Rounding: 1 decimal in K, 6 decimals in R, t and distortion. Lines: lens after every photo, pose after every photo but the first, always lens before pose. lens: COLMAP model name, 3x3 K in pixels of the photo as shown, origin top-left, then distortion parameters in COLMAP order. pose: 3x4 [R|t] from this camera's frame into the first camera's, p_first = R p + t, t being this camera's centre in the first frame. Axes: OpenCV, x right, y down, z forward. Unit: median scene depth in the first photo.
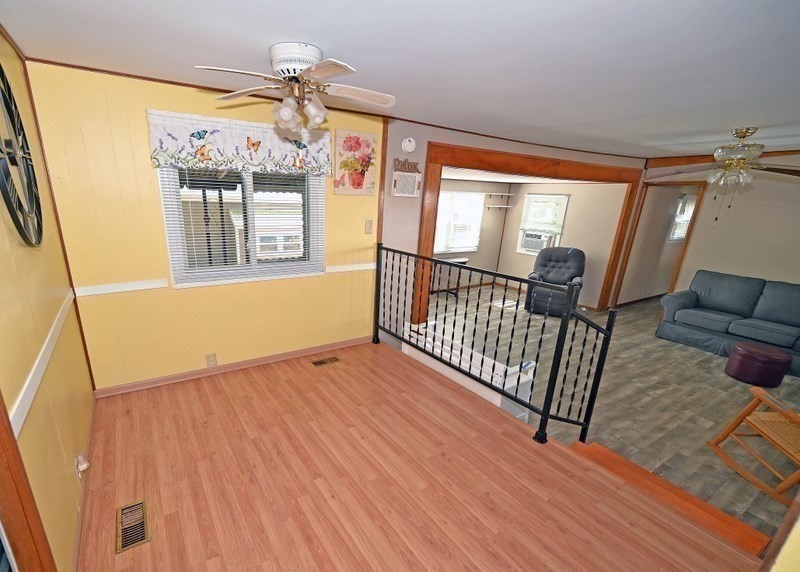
lens RADIAL K [[370.3, 0, 362.3], [0, 370.3, 319.7], [0, 0, 1]] dist [-0.000034, -0.000007]
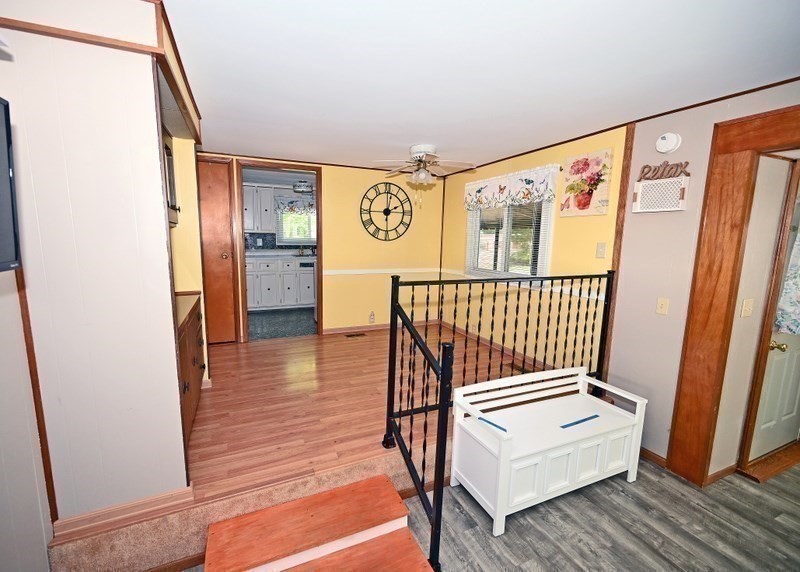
lens RADIAL K [[336.6, 0, 373.3], [0, 336.6, 283.1], [0, 0, 1]] dist [0.001604, -0.000474]
pose [[-0.164158, 0.099284, -0.981425, 0.815811], [-0.338065, 0.929007, 0.150527, -0.109507], [0.926695, 0.356495, -0.118939, 0.582772]]
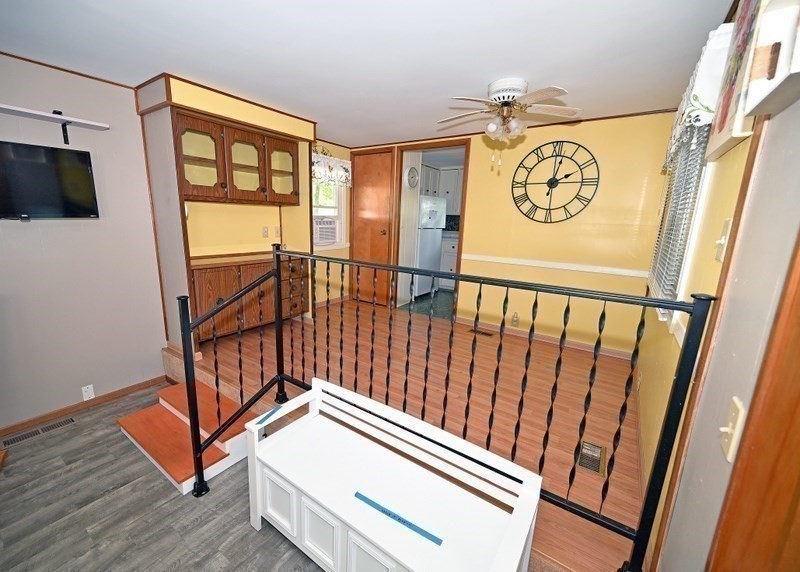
lens RADIAL K [[336.6, 0, 382.9], [0, 336.6, 288.7], [0, 0, 1]] dist [0.001604, -0.000474]
pose [[-0.921498, 0.022911, -0.387707, 0.366230], [-0.179191, 0.860580, 0.476753, -0.279234], [0.344576, 0.508800, -0.788917, 1.063394]]
